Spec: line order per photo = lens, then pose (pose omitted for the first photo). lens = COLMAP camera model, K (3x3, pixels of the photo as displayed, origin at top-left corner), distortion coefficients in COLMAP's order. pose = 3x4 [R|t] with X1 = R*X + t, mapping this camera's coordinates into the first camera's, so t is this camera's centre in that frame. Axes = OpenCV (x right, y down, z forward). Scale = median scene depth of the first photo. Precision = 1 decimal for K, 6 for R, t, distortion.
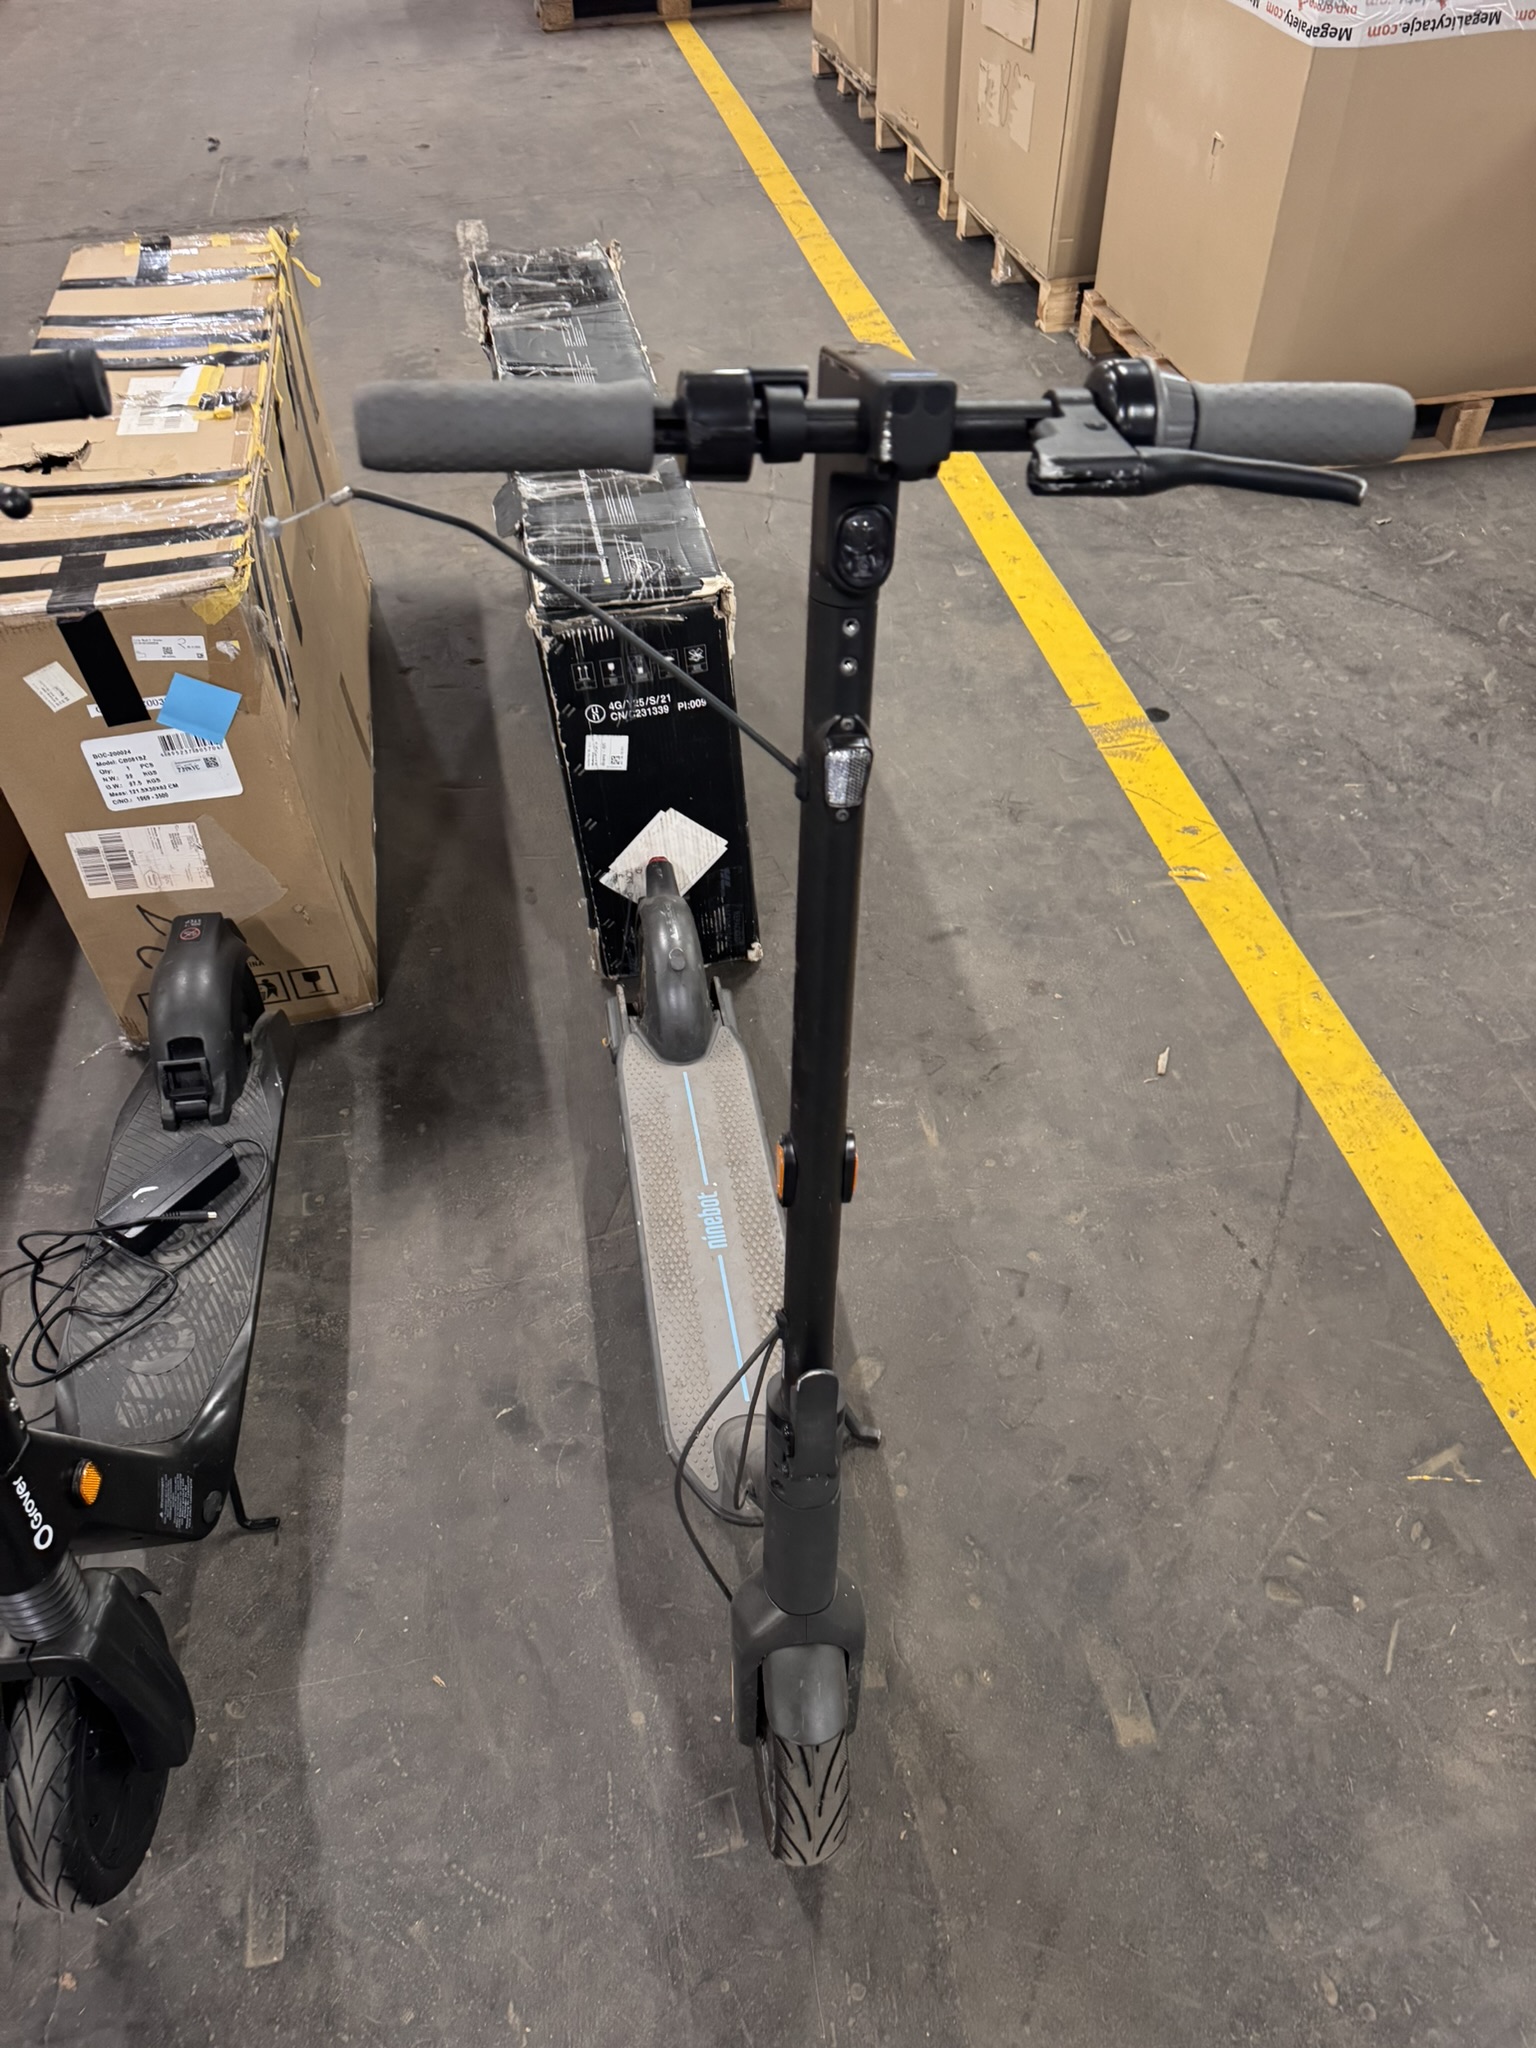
lens RADIAL K [[1457.6, 0, 760.1], [0, 1457.6, 1032.5], [0, 0, 1]] dist [0.022493, -0.028218]
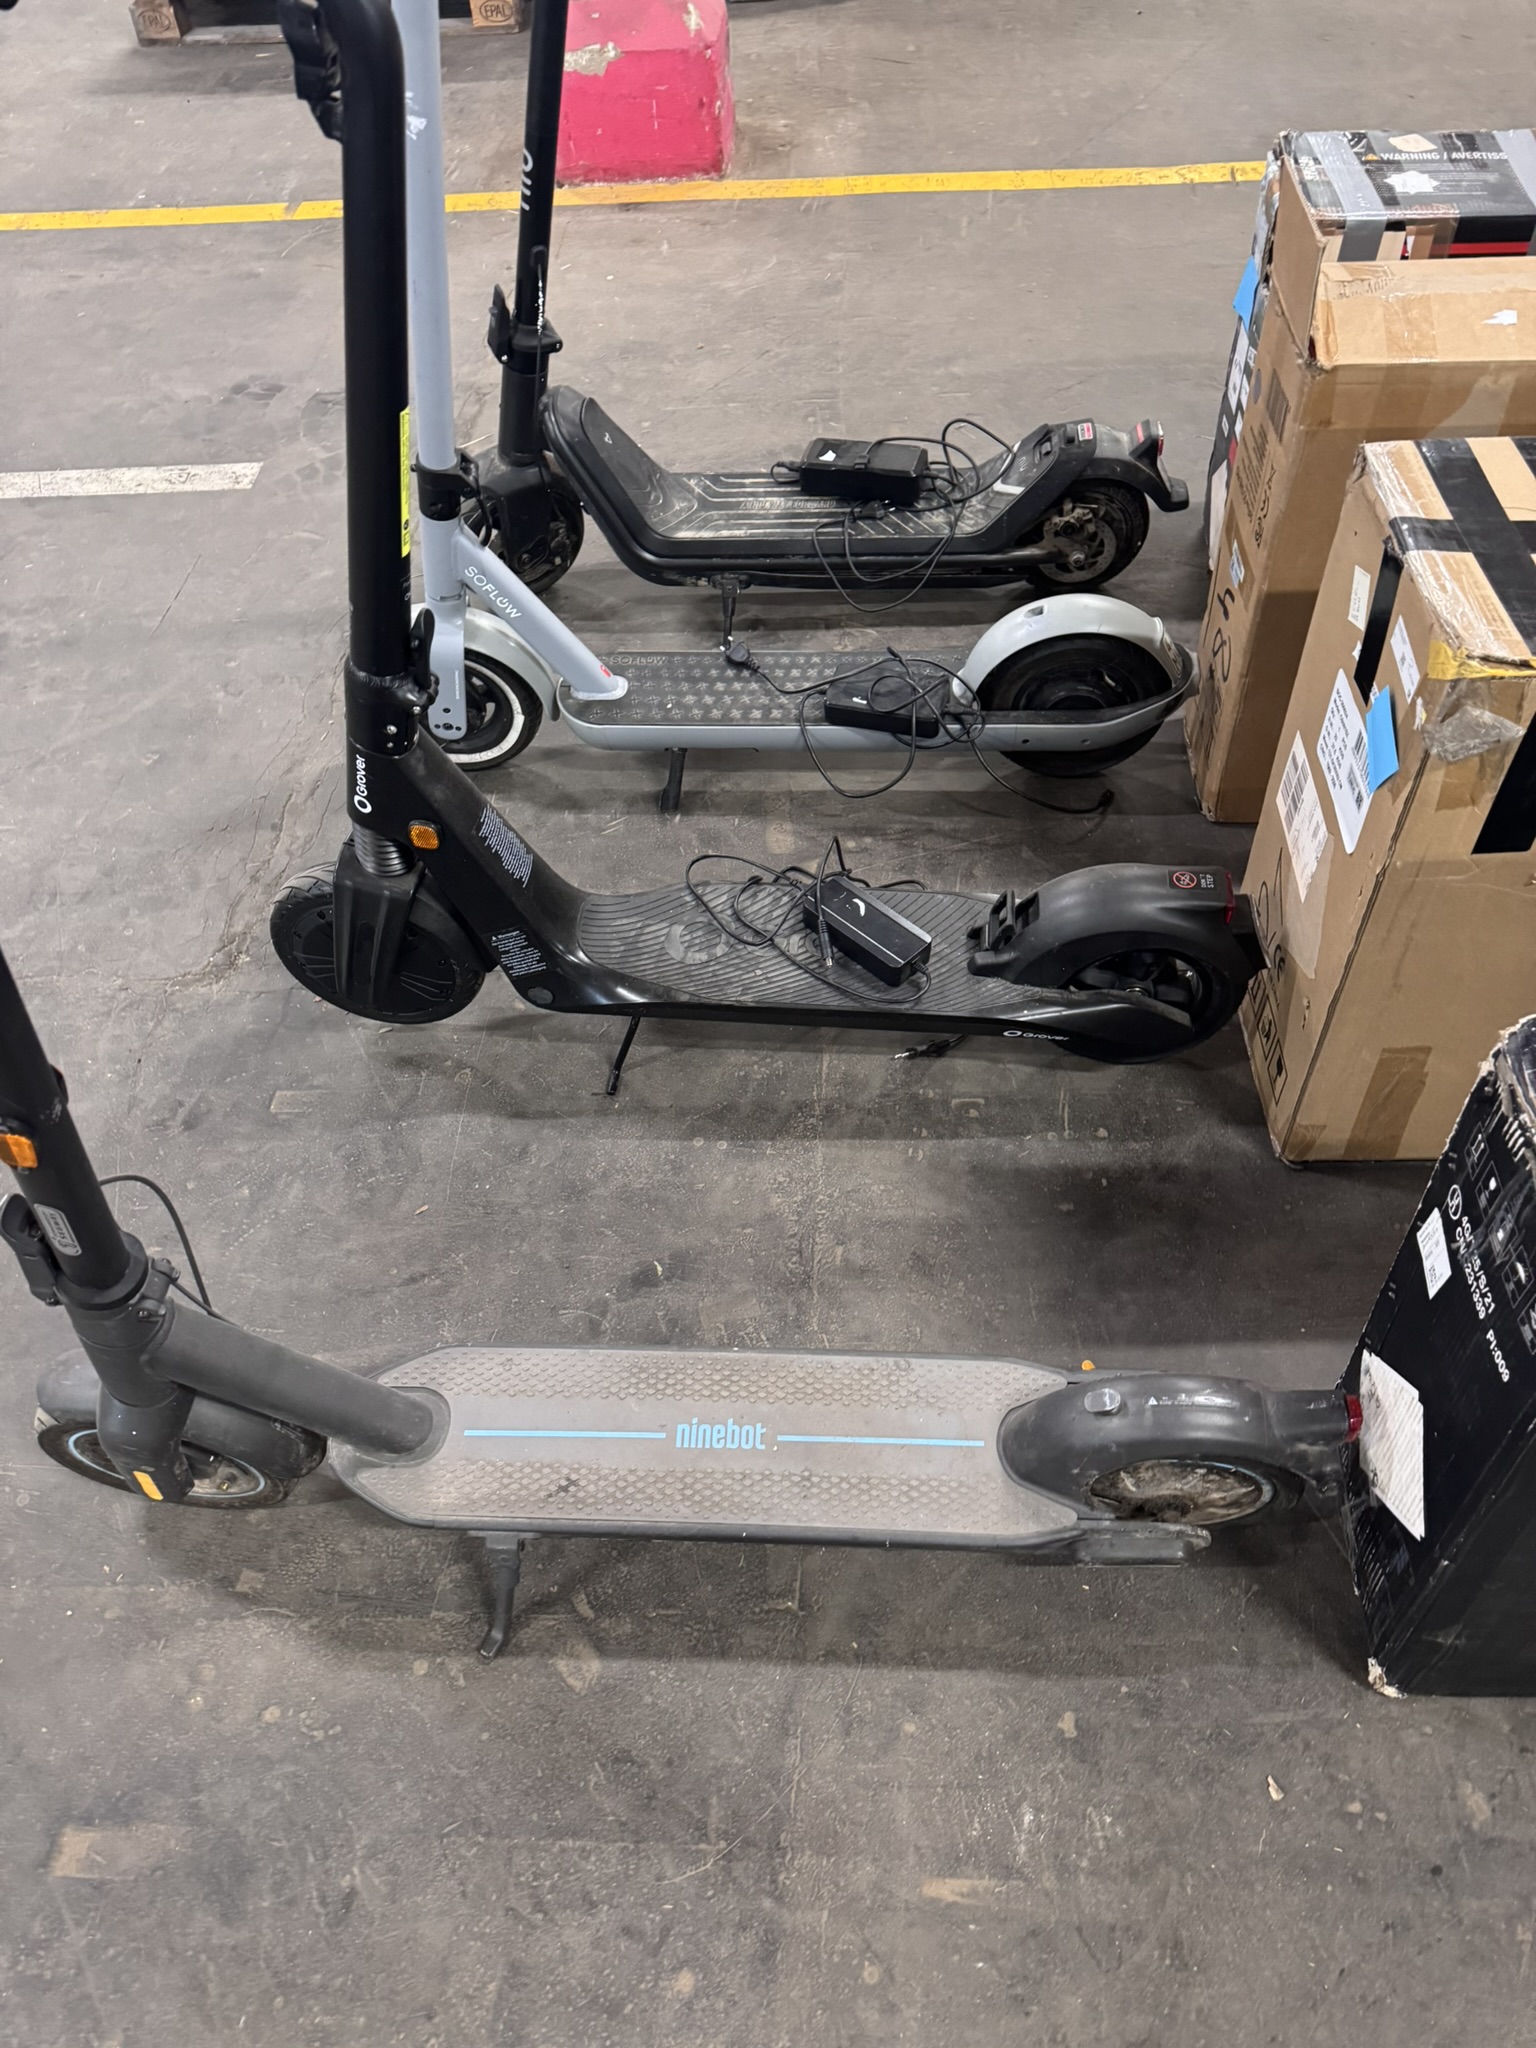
lens RADIAL K [[1457.6, 0, 776.8], [0, 1457.6, 1031.8], [0, 0, 1]] dist [0.022493, -0.028218]
pose [[-0.216959, 0.771001, -0.598738, 0.157660], [-0.651776, 0.342194, 0.676825, -0.299176], [0.726716, 0.537086, 0.428278, 0.332624]]
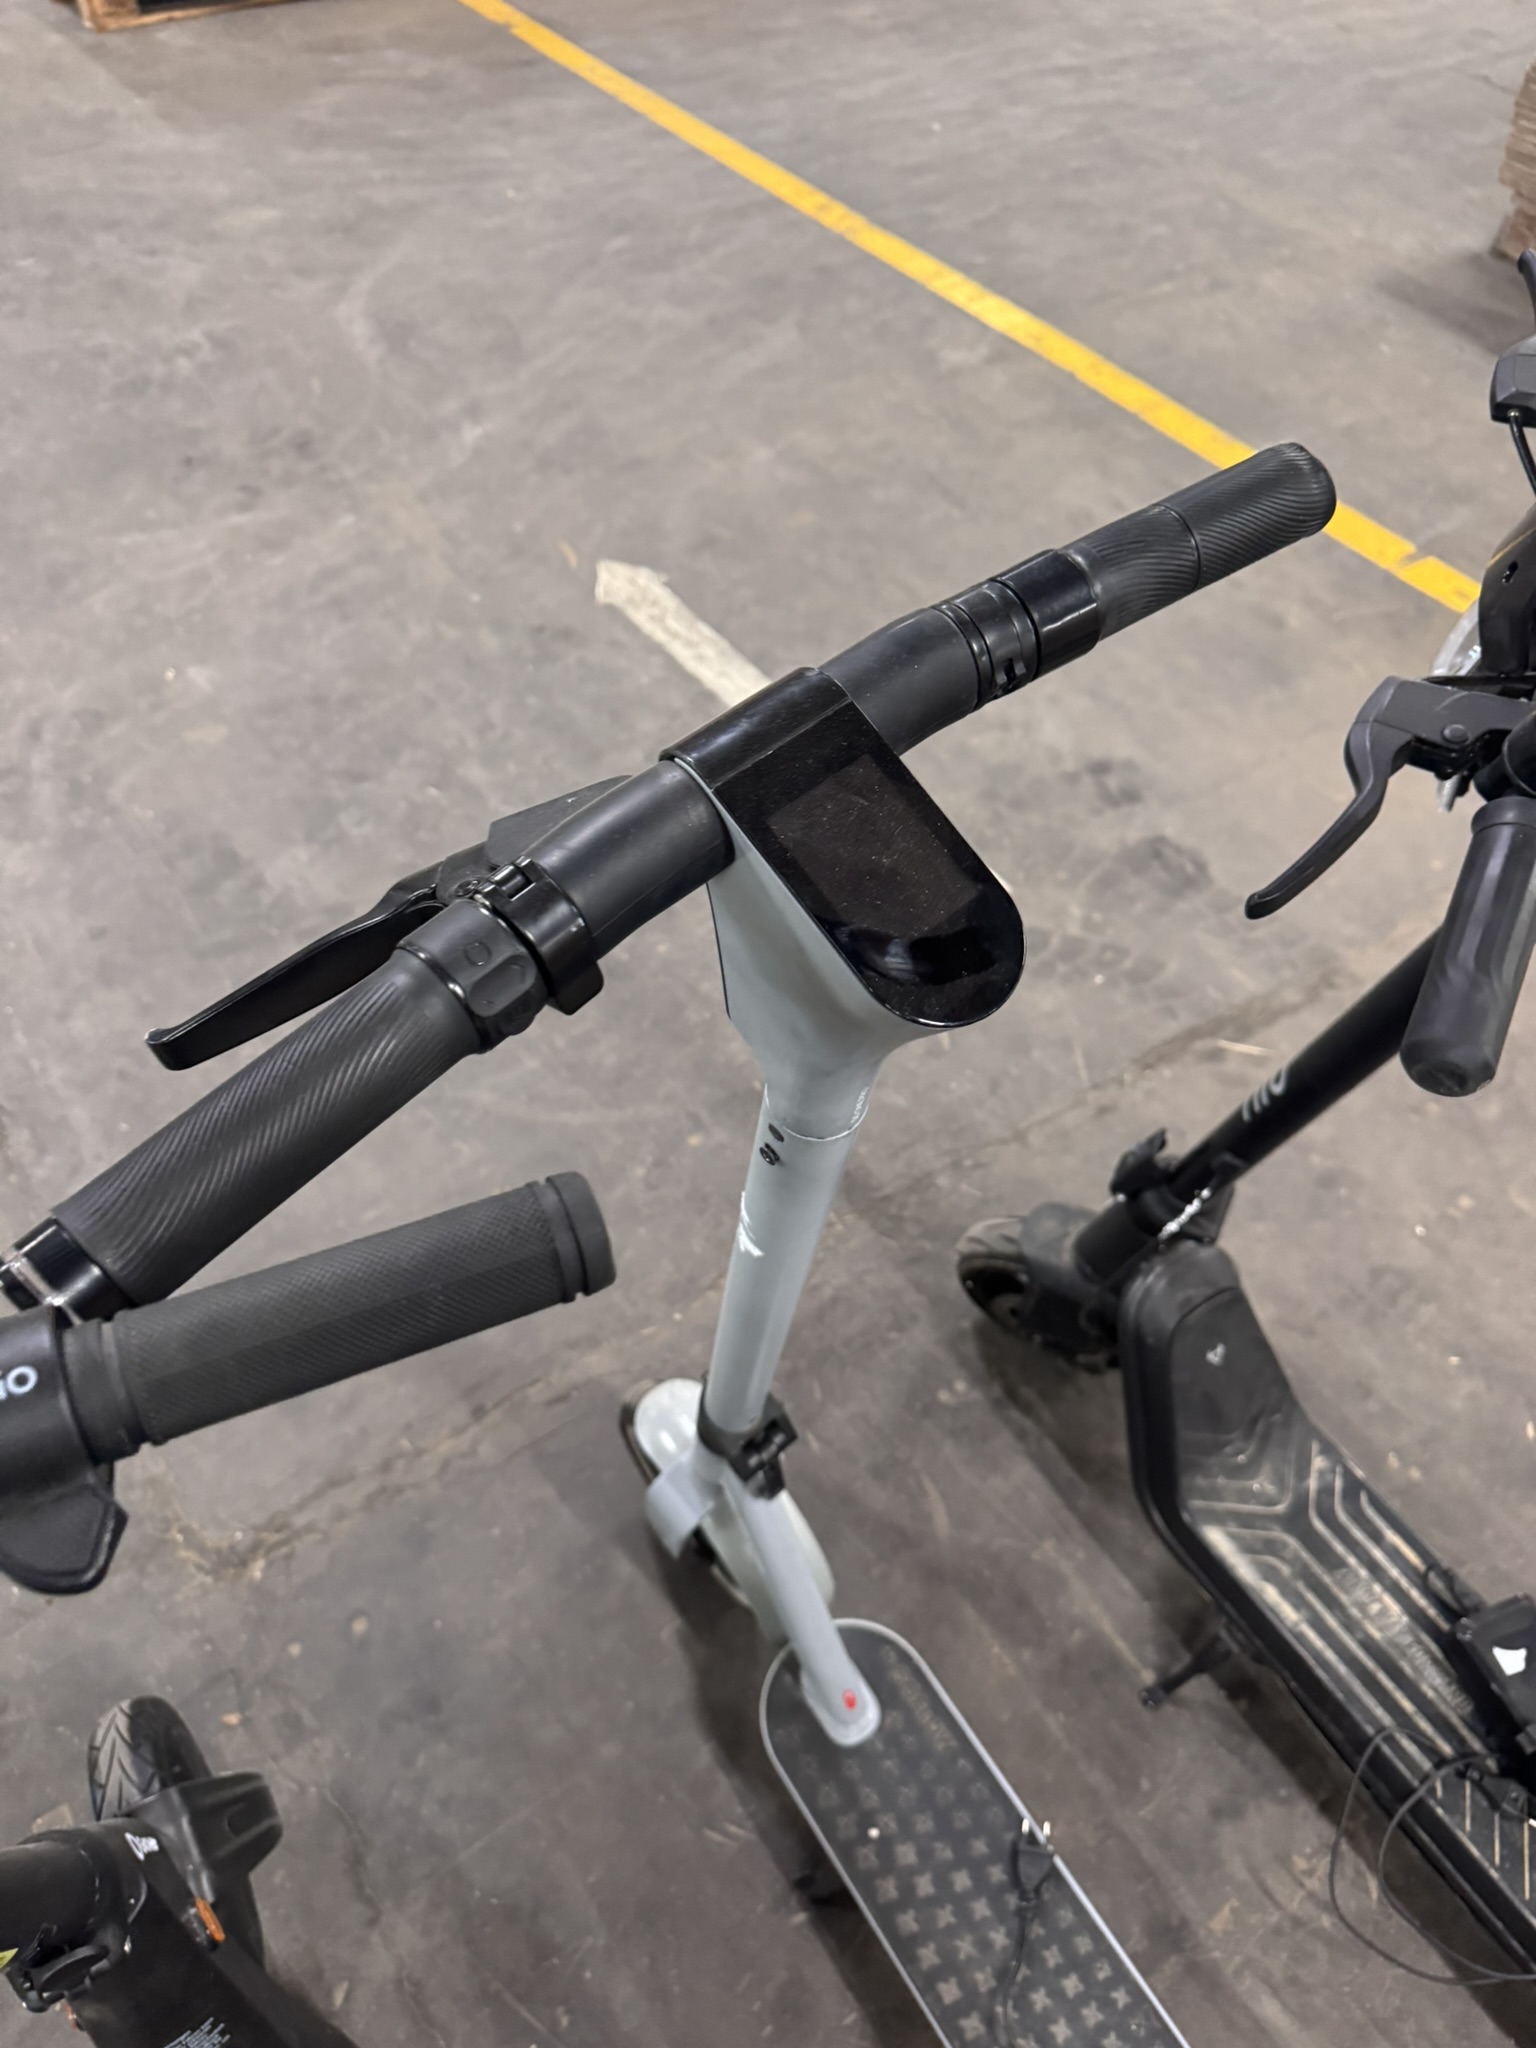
lens RADIAL K [[1457.6, 0, 762.0], [0, 1457.6, 1056.0], [0, 0, 1]] dist [0.022493, -0.028218]
pose [[-0.908180, 0.317669, -0.272571, -0.318564], [-0.308371, -0.067433, 0.948873, -0.216979], [0.283047, 0.945801, 0.159201, 0.217525]]
